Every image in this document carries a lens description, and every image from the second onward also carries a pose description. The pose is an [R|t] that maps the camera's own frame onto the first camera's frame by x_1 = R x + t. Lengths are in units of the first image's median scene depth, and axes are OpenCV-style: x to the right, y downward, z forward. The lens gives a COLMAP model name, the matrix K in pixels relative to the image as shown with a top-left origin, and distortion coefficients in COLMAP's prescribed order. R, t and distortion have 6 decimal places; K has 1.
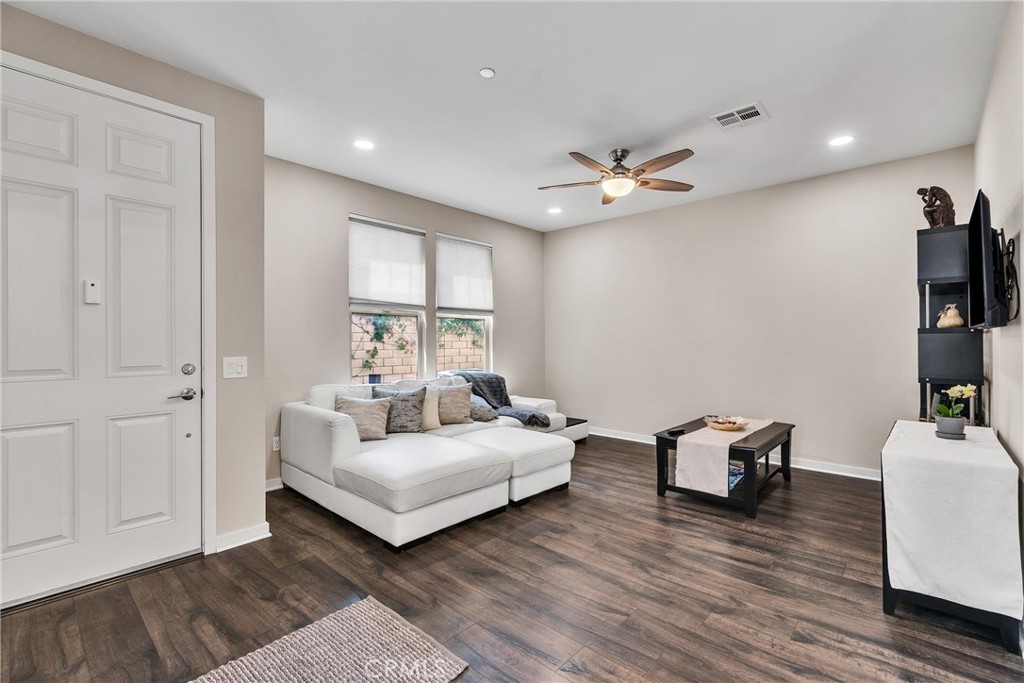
lens RADIAL K [[449.5, 0, 515.7], [0, 449.5, 338.6], [0, 0, 1]] dist [0.002620, -0.001142]
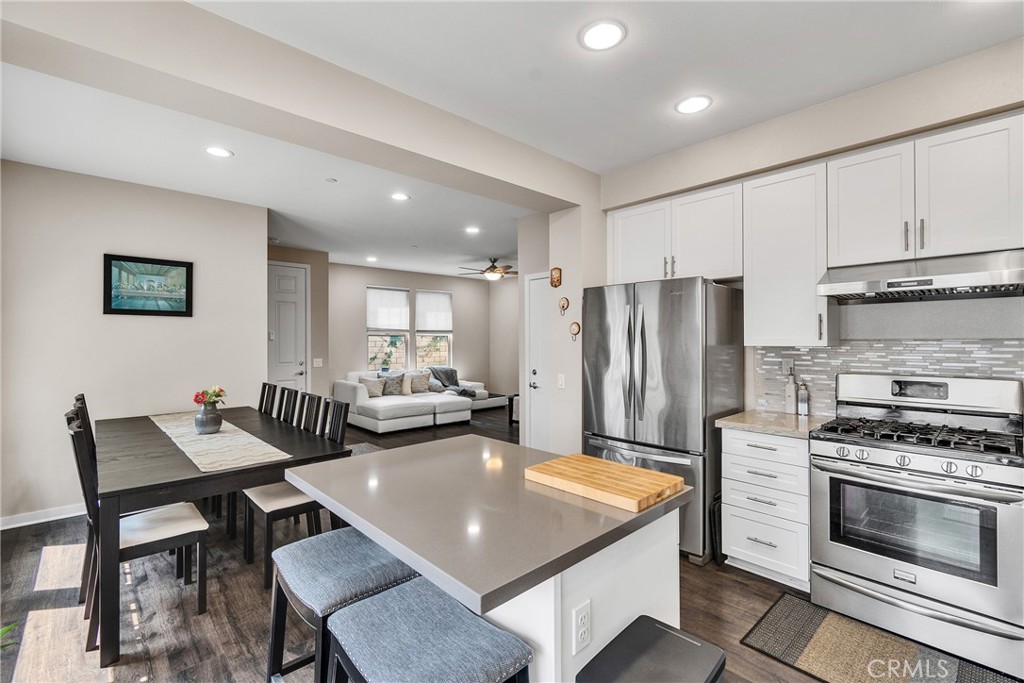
lens RADIAL K [[449.5, 0, 515.7], [0, 449.5, 338.6], [0, 0, 1]] dist [0.002620, -0.001142]
pose [[0.996772, 0.000751, -0.080281, 0.564396], [-0.000535, 0.999996, 0.002715, -0.064976], [0.080283, -0.002664, 0.996769, -1.174686]]
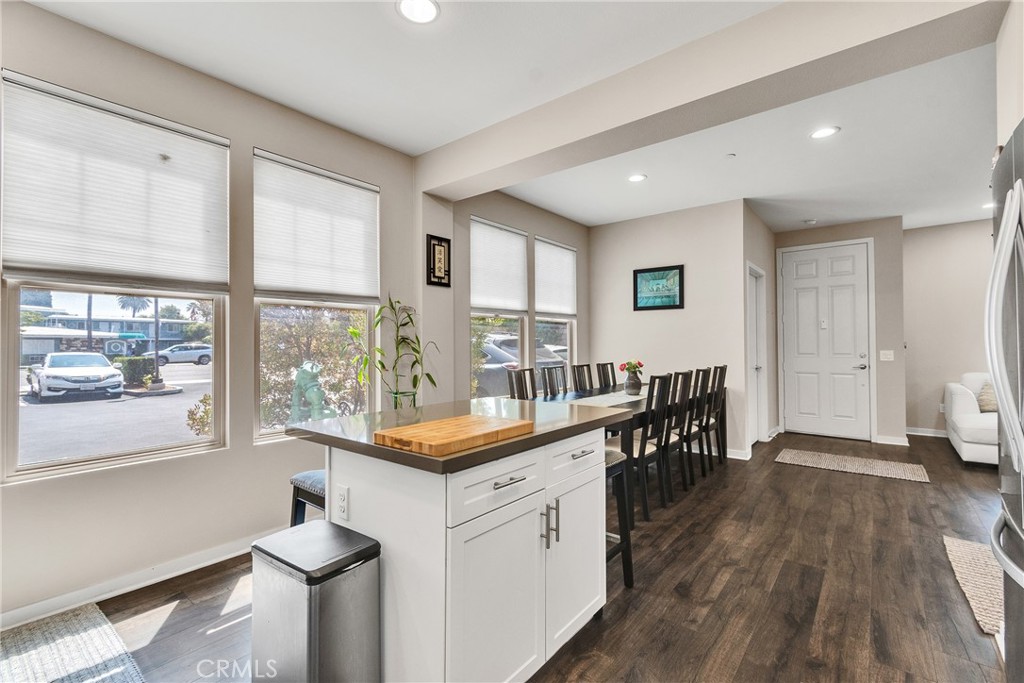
lens RADIAL K [[449.5, 0, 515.7], [0, 449.5, 338.6], [0, 0, 1]] dist [0.002620, -0.001142]
pose [[0.058599, -0.011440, -0.998216, 1.087479], [0.010009, 0.999891, -0.010872, -0.006090], [0.998231, -0.009354, 0.058707, -0.656920]]
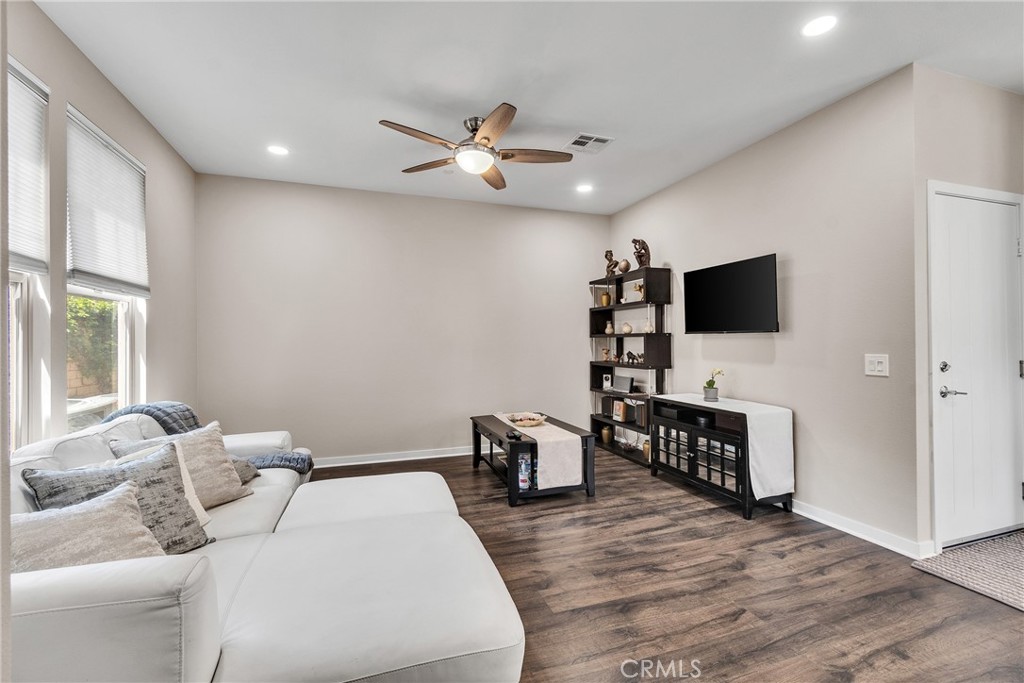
lens RADIAL K [[449.5, 0, 515.7], [0, 449.5, 338.6], [0, 0, 1]] dist [0.002620, -0.001142]
pose [[0.475206, 0.006048, 0.879854, -0.552949], [0.000066, 0.999976, -0.006909, 0.005050], [-0.879875, 0.003341, 0.475194, 0.598358]]
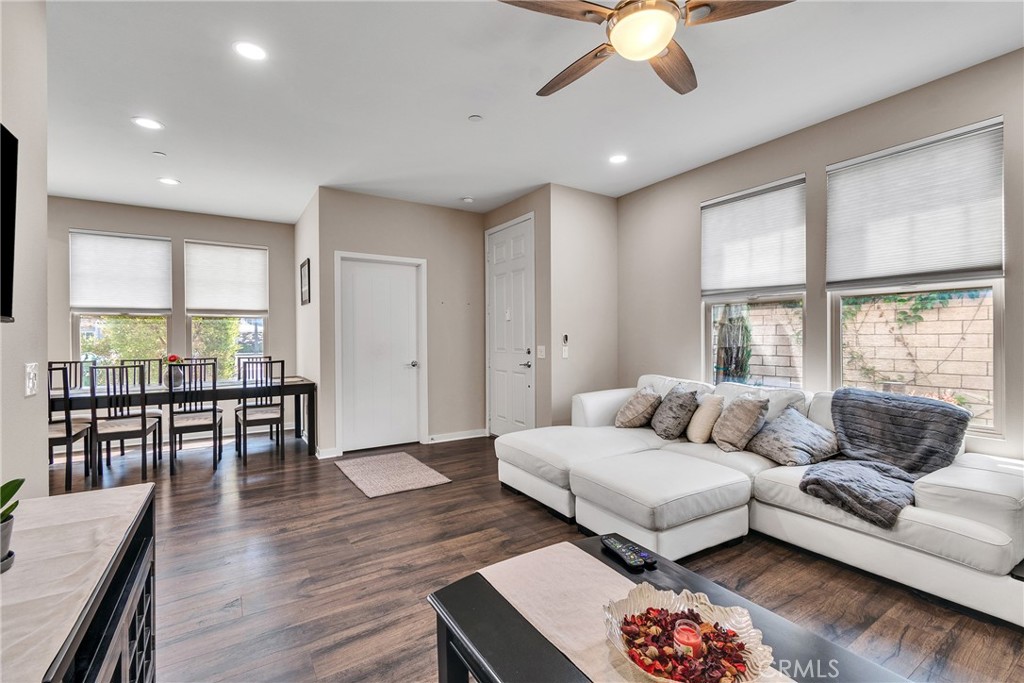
lens RADIAL K [[449.5, 0, 515.7], [0, 449.5, 338.6], [0, 0, 1]] dist [0.002620, -0.001142]
pose [[-0.257919, 0.007052, -0.966141, 0.870456], [0.012328, 0.999916, 0.004007, 0.004815], [0.966088, -0.010877, -0.257985, 1.123351]]
